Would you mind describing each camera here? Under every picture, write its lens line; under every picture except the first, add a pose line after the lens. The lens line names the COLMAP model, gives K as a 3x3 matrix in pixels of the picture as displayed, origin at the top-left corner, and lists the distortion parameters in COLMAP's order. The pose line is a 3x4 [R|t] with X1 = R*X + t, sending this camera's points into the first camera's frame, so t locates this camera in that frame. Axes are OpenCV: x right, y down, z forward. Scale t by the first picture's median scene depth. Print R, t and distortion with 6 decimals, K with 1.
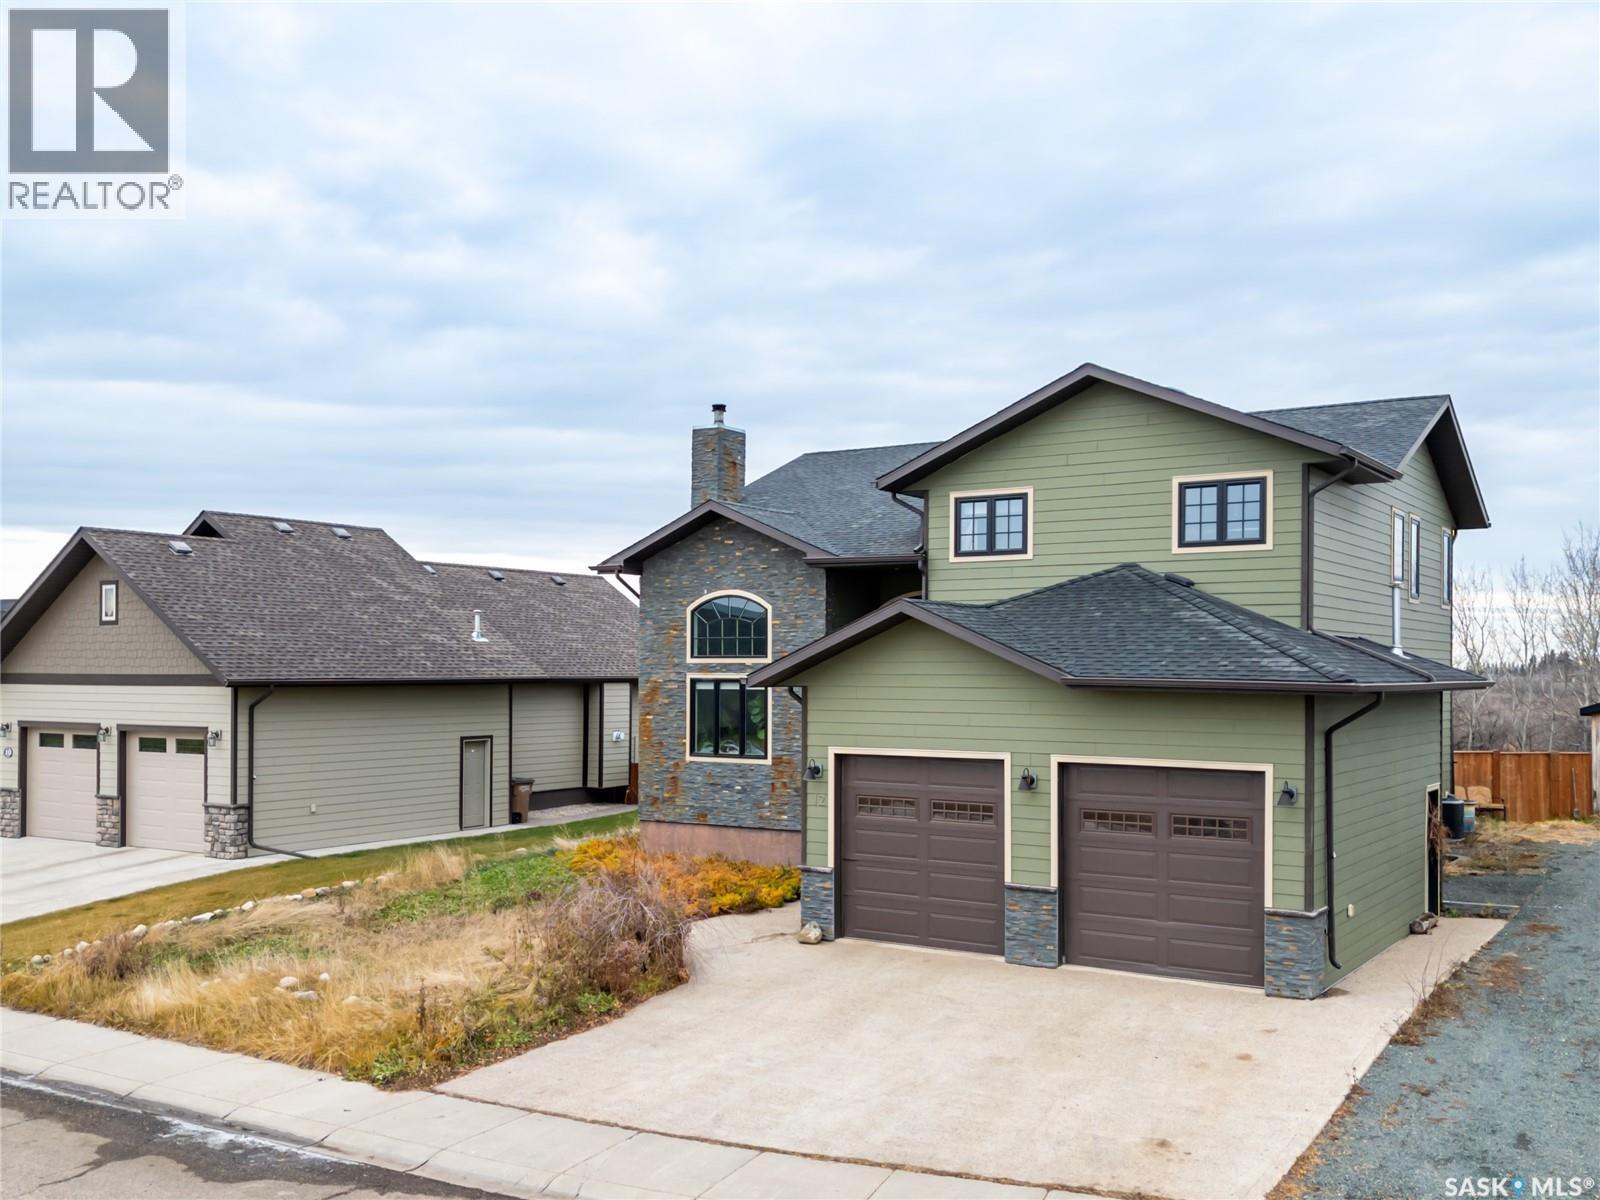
lens RADIAL K [[1518.3, 0, 800.3], [0, 1518.3, 658.9], [0, 0, 1]] dist [0.056583, -0.005263]
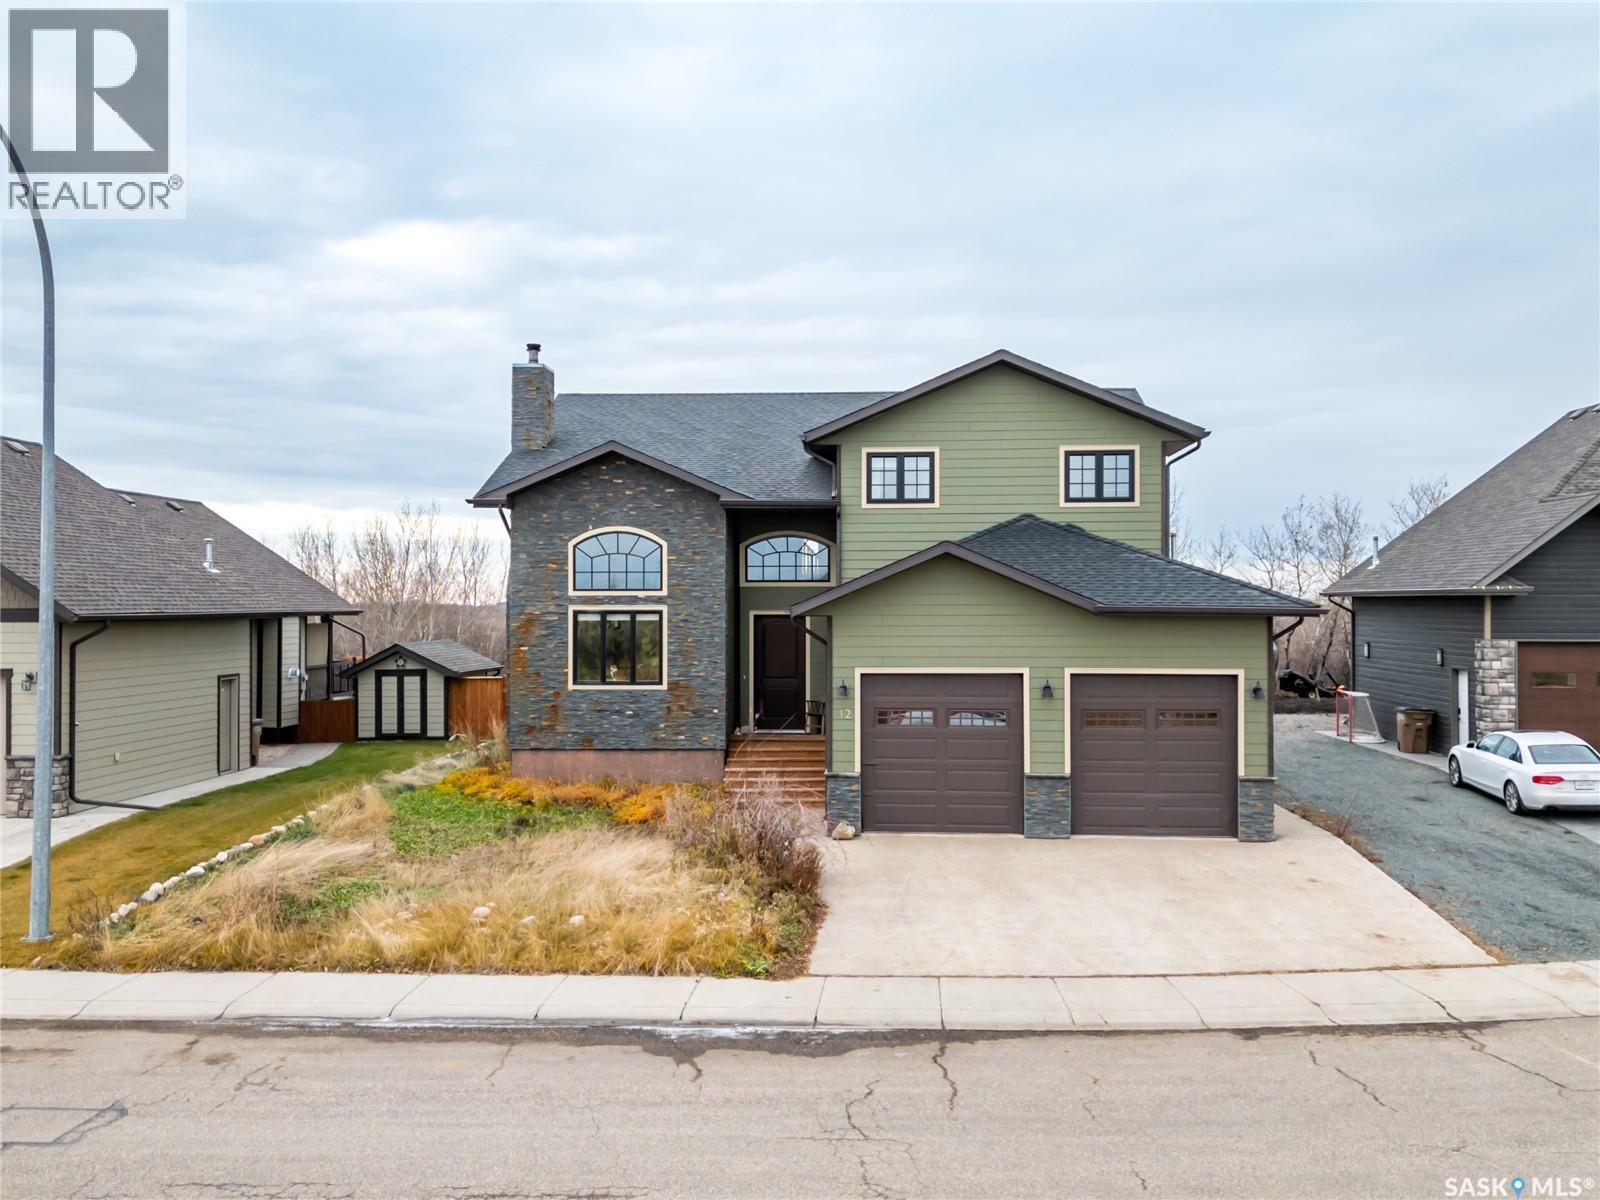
lens RADIAL K [[1487.1, 0, 800.0], [0, 1487.1, 600.0], [0, 0, 1]] dist [0.049363, 0.001302]
pose [[0.873601, -0.002991, 0.486633, -0.538862], [0.000778, 0.999988, 0.004750, 0.001258], [-0.486642, -0.003771, 0.873593, 0.035397]]
